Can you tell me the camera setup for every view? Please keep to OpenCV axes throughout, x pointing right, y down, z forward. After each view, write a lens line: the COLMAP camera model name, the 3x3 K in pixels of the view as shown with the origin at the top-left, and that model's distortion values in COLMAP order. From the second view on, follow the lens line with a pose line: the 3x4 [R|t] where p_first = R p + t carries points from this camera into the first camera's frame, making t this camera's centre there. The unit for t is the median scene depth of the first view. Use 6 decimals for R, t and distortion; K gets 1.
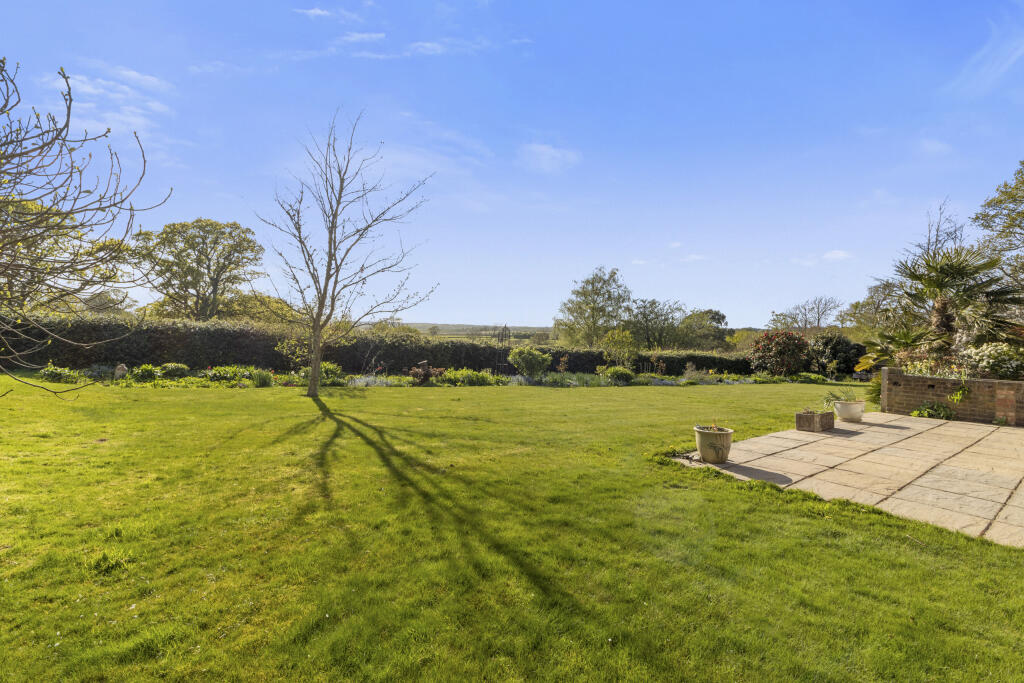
lens RADIAL K [[471.9, 0, 513.5], [0, 471.9, 330.0], [0, 0, 1]] dist [0.012939, 0.000200]
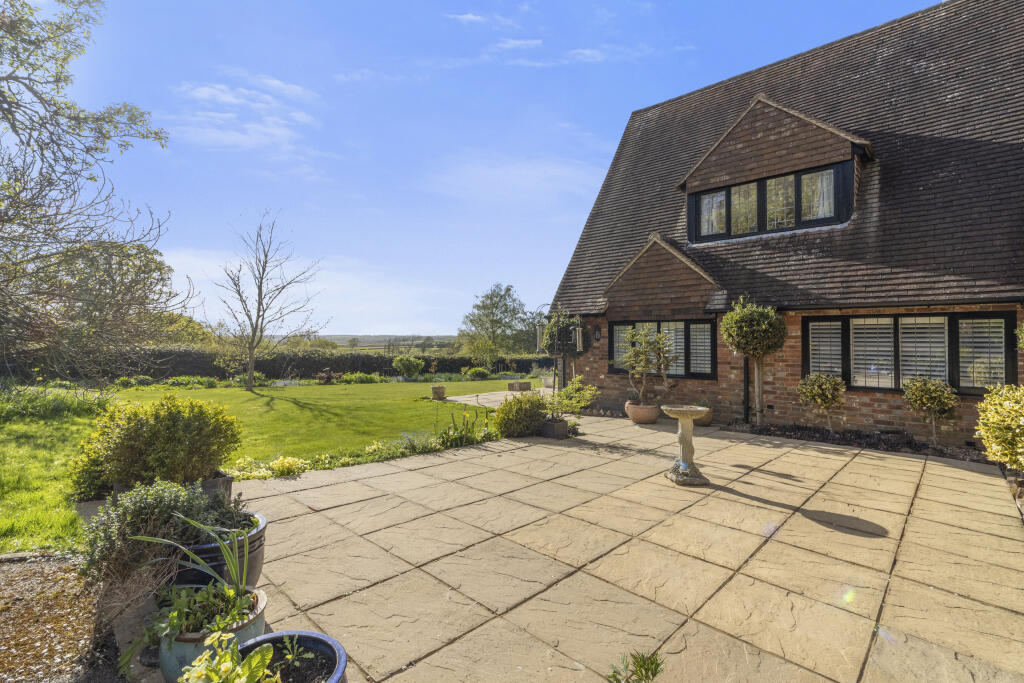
lens RADIAL K [[471.9, 0, 513.5], [0, 471.9, 330.0], [0, 0, 1]] dist [0.012939, 0.000200]
pose [[0.987308, -0.026577, 0.156577, 0.124373], [0.029212, 0.999467, -0.014557, -0.009972], [-0.156106, 0.018947, 0.987559, -0.425200]]
